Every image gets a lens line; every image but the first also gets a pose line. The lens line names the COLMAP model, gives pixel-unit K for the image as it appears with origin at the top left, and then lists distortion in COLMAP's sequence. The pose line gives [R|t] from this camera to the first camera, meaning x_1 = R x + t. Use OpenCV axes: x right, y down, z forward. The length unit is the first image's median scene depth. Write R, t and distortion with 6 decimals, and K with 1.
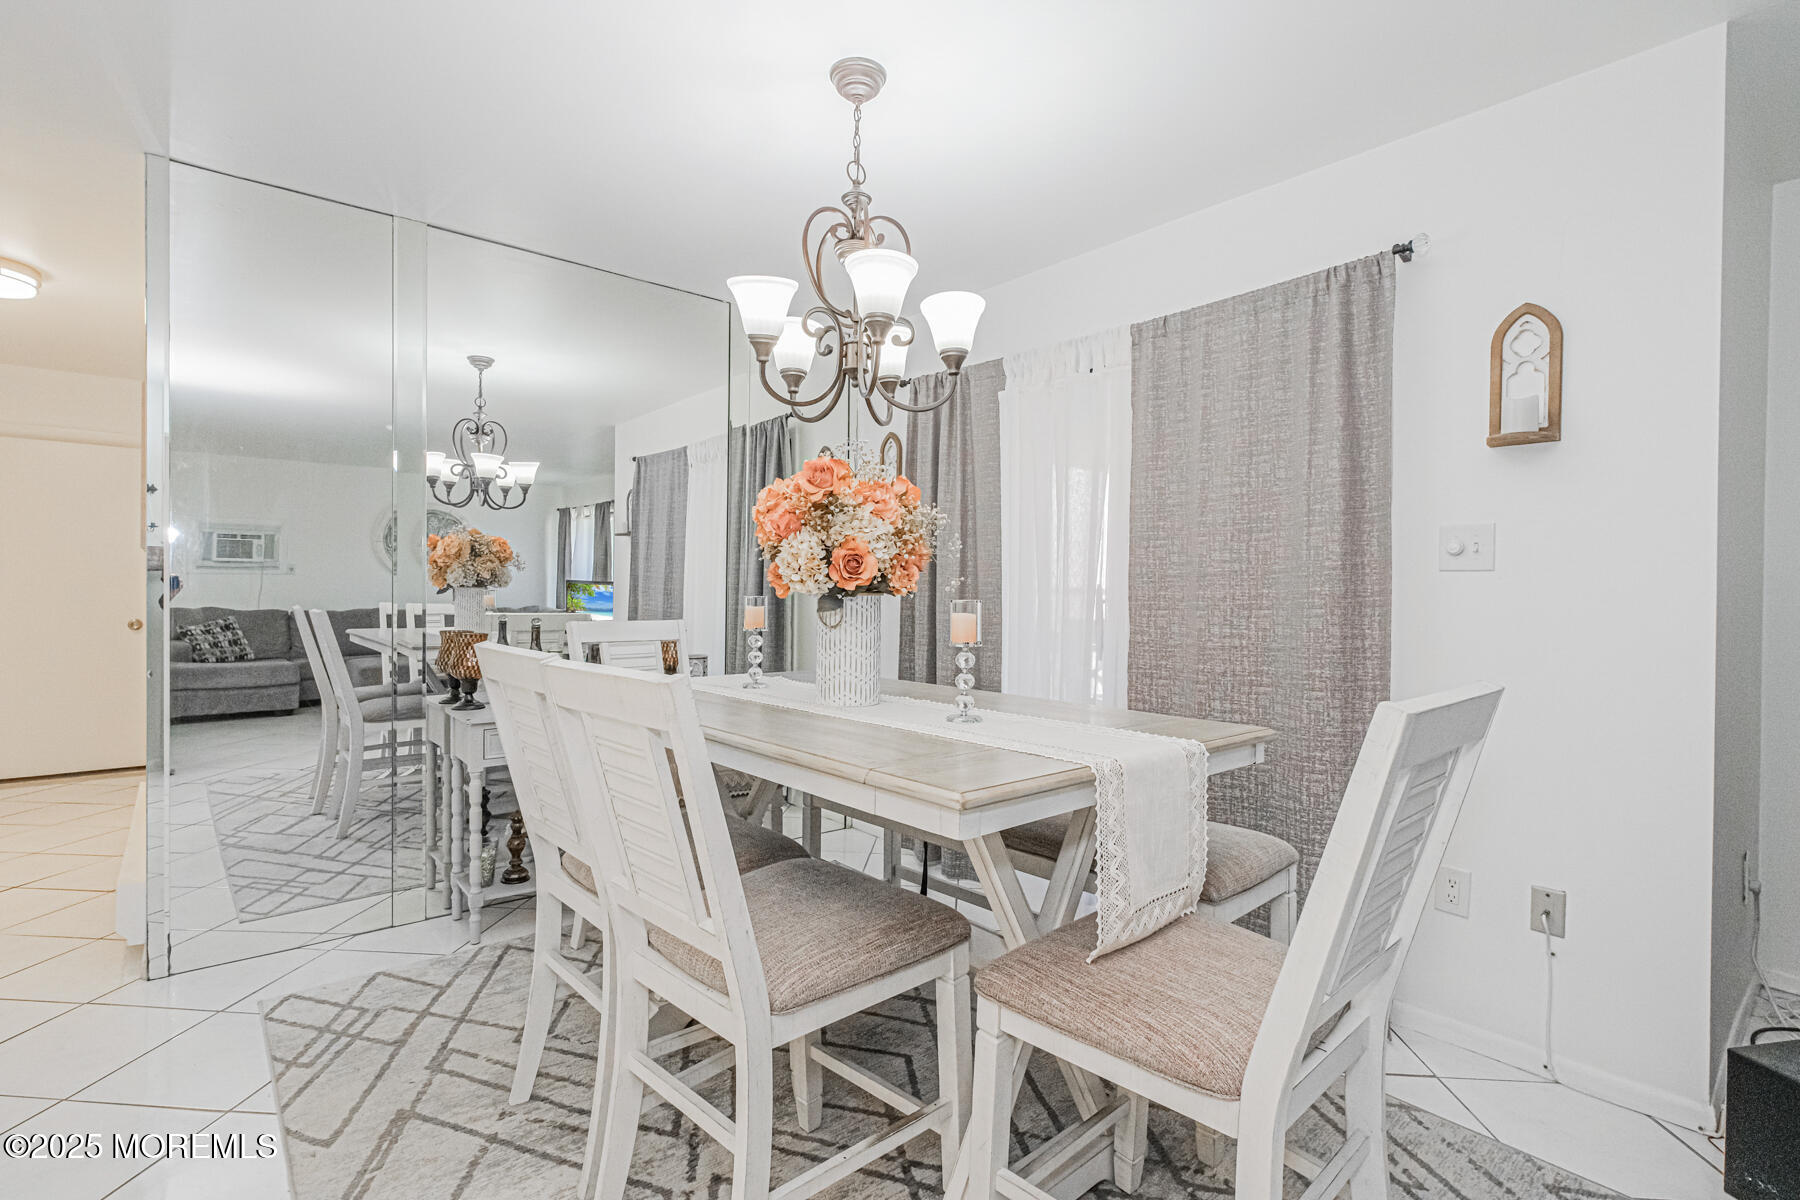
lens RADIAL K [[848.0, 0, 903.8], [0, 848.0, 597.0], [0, 0, 1]] dist [-0.000264, -0.001104]
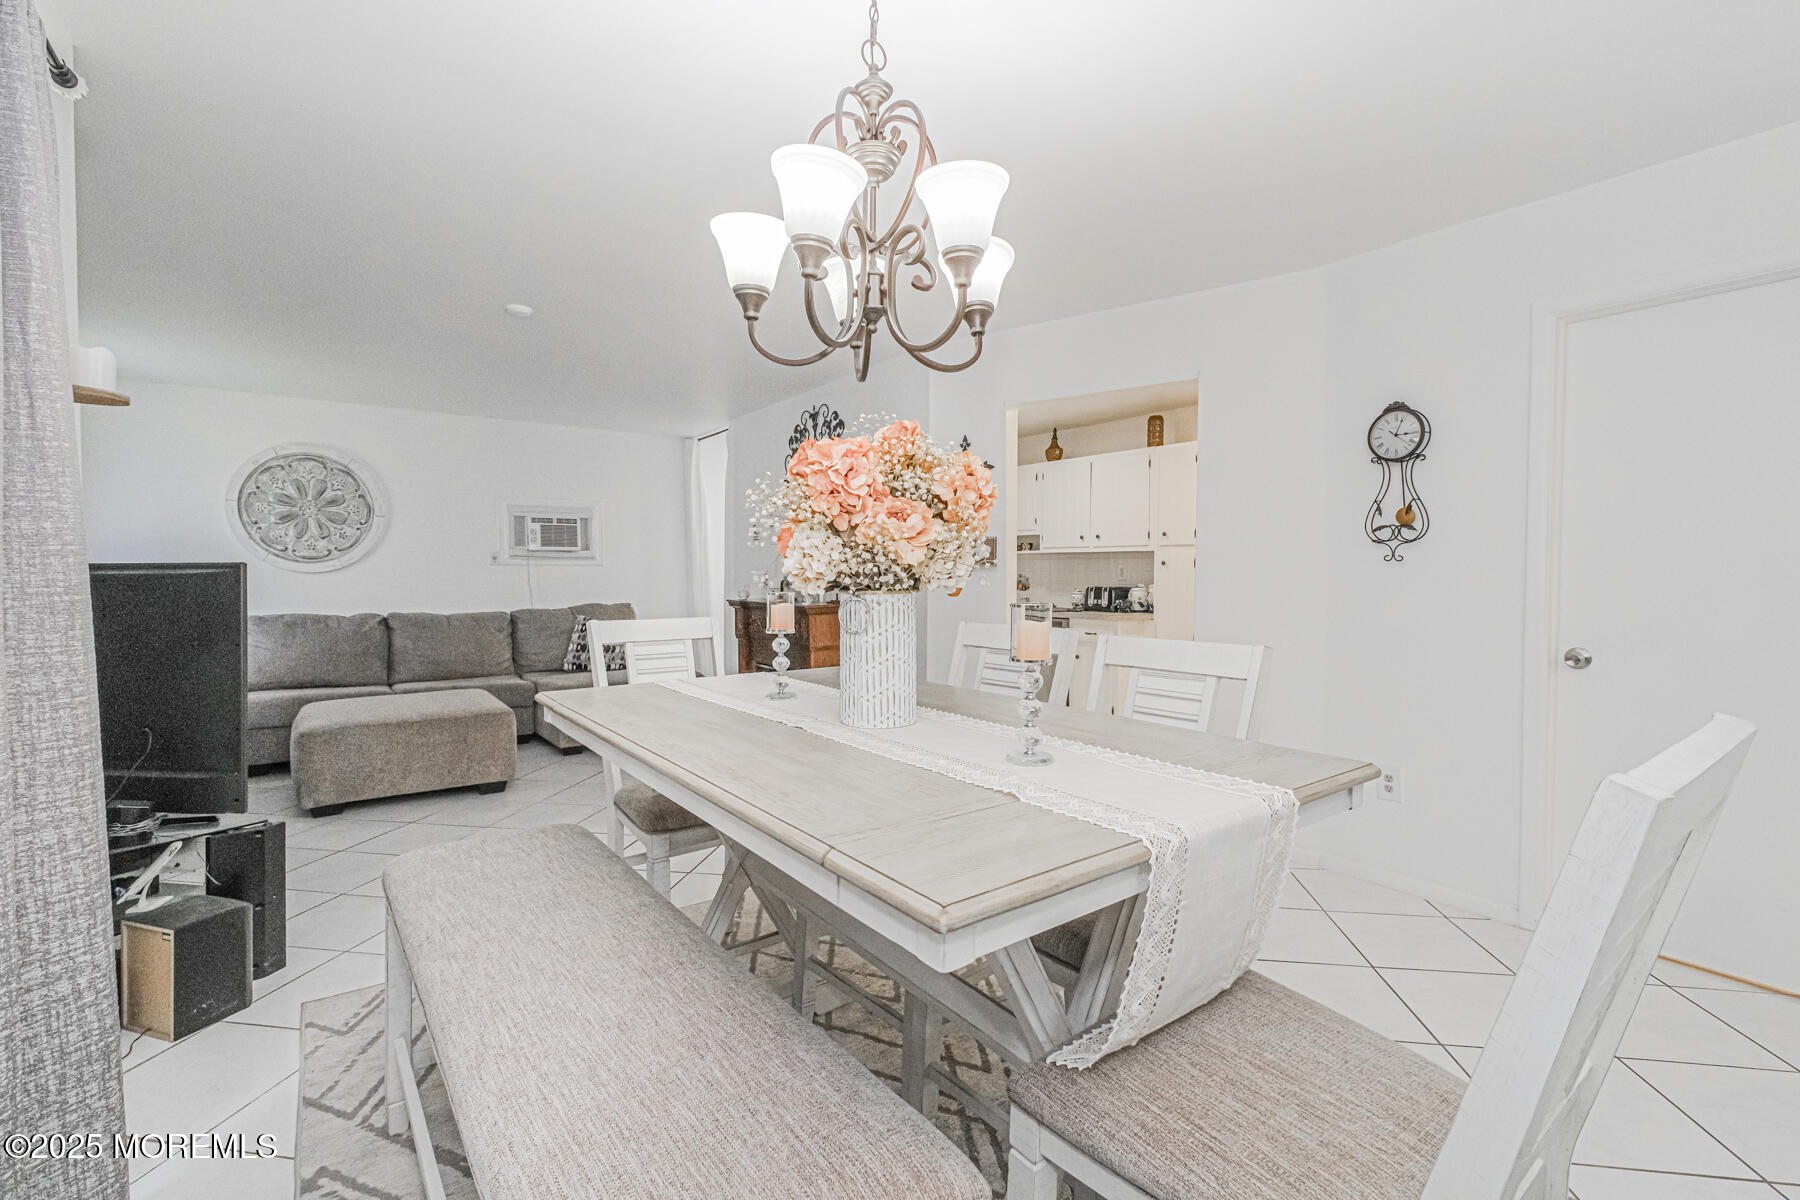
lens RADIAL K [[771.0, 0, 899.2], [0, 771.0, 595.7], [0, 0, 1]] dist [0.000913, -0.000338]
pose [[-0.997622, -0.014770, 0.067324, -0.115702], [-0.012227, 0.999202, 0.038032, -0.026465], [-0.067832, 0.037118, -0.997006, 1.695918]]
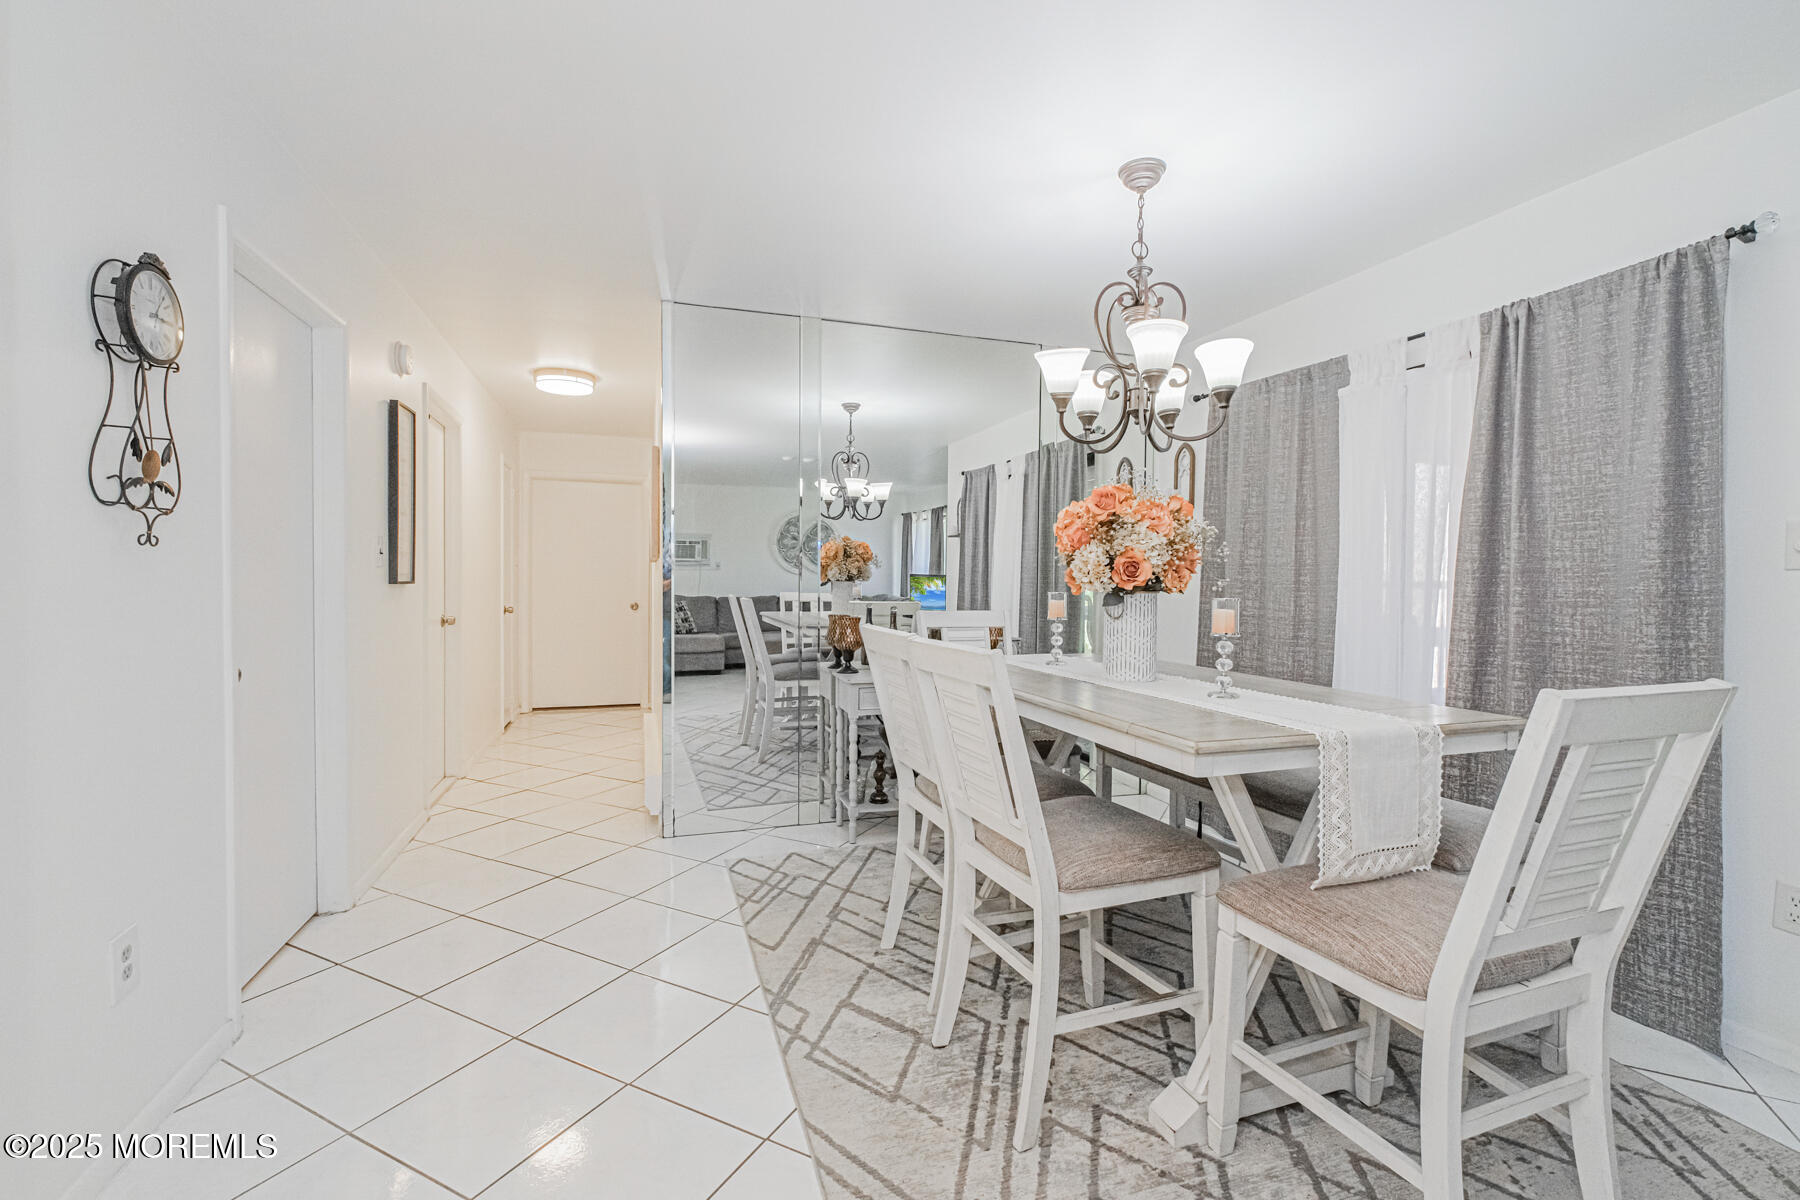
lens RADIAL K [[790.1, 0, 902.4], [0, 790.1, 596.1], [0, 0, 1]] dist [0.002349, 0.000024]
pose [[0.927827, 0.008049, -0.372924, 0.056309], [-0.003080, 0.999898, 0.013917, -0.012136], [0.372998, -0.011764, 0.927757, -0.200345]]
